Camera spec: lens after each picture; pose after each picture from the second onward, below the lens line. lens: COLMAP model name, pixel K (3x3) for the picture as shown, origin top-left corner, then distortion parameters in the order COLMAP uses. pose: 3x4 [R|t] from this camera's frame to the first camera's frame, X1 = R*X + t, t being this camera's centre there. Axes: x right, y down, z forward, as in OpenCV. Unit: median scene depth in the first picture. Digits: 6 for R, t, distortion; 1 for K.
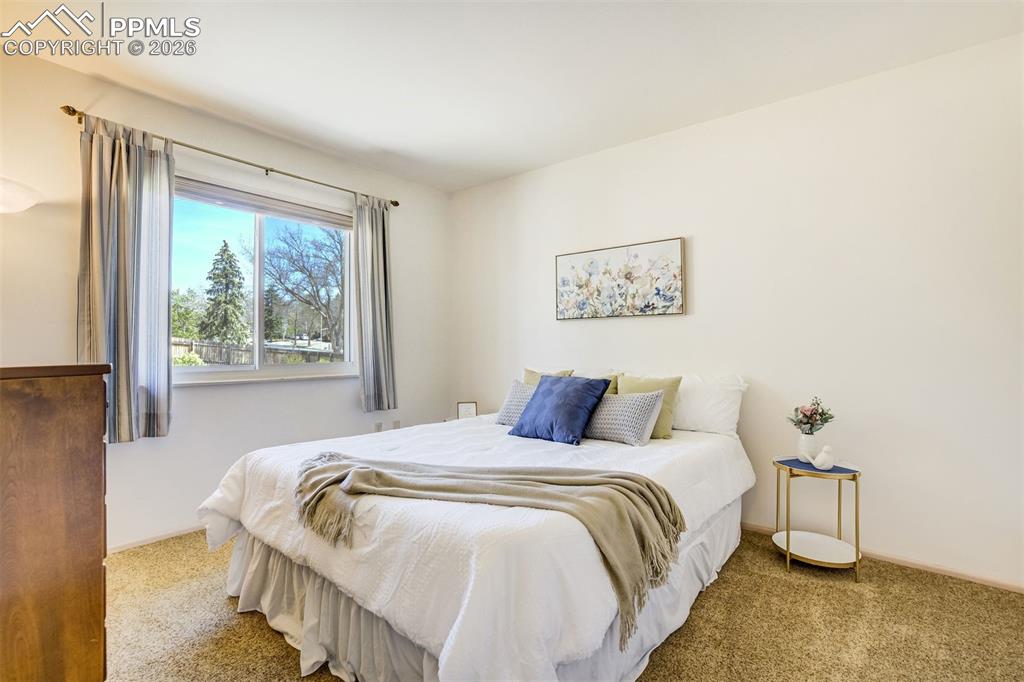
lens RADIAL K [[480.0, 0, 511.8], [0, 480.0, 336.0], [0, 0, 1]] dist [-0.039066, 0.015628]
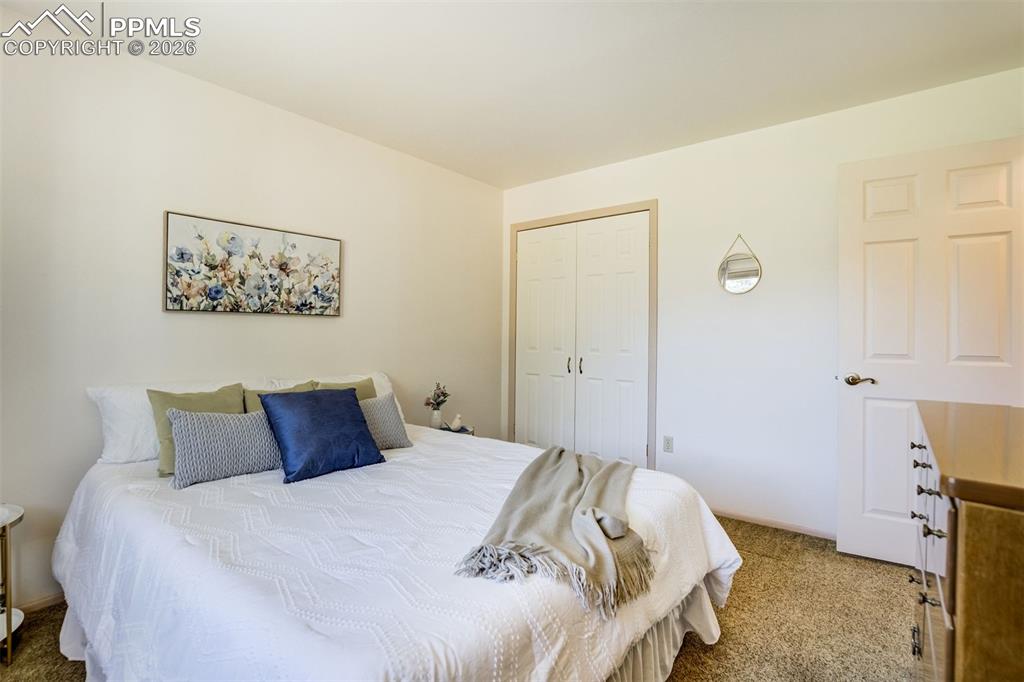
lens RADIAL K [[480.0, 0, 512.9], [0, 480.0, 338.4], [0, 0, 1]] dist [-0.039066, 0.015628]
pose [[0.016361, 0.008729, 0.999828, -0.587202], [-0.015207, 0.999848, -0.008480, 0.003030], [-0.999751, -0.015065, 0.016492, 0.565175]]
